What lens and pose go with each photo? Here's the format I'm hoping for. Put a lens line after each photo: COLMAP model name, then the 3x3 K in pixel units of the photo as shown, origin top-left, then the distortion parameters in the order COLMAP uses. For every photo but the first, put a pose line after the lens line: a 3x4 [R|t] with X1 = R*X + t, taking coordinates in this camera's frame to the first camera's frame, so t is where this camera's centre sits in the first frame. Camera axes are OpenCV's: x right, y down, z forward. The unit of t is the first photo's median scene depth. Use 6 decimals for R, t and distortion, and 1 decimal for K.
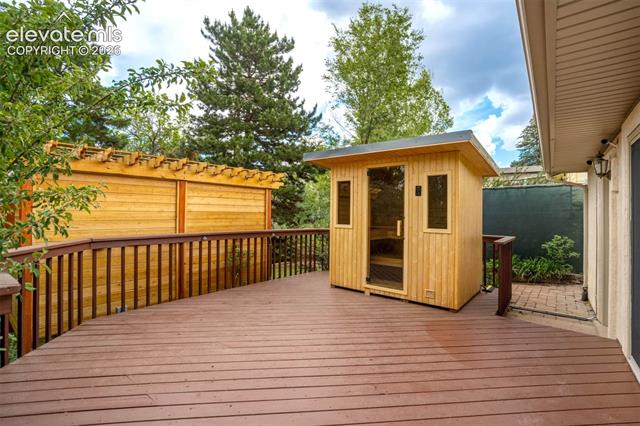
lens RADIAL K [[300.9, 0, 319.5], [0, 300.9, 217.1], [0, 0, 1]] dist [-0.032421, 0.006918]
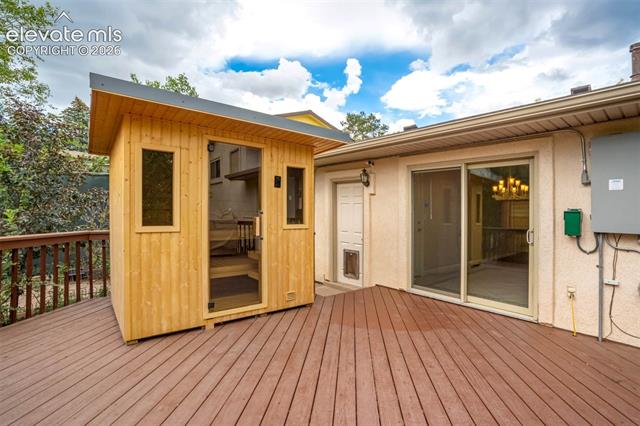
lens RADIAL K [[300.9, 0, 319.3], [0, 300.9, 208.2], [0, 0, 1]] dist [-0.032421, 0.006918]
pose [[0.219484, 0.003952, 0.975608, -0.483470], [0.005136, 0.999973, -0.005206, -0.006093], [-0.975603, 0.006154, 0.219458, 0.679047]]
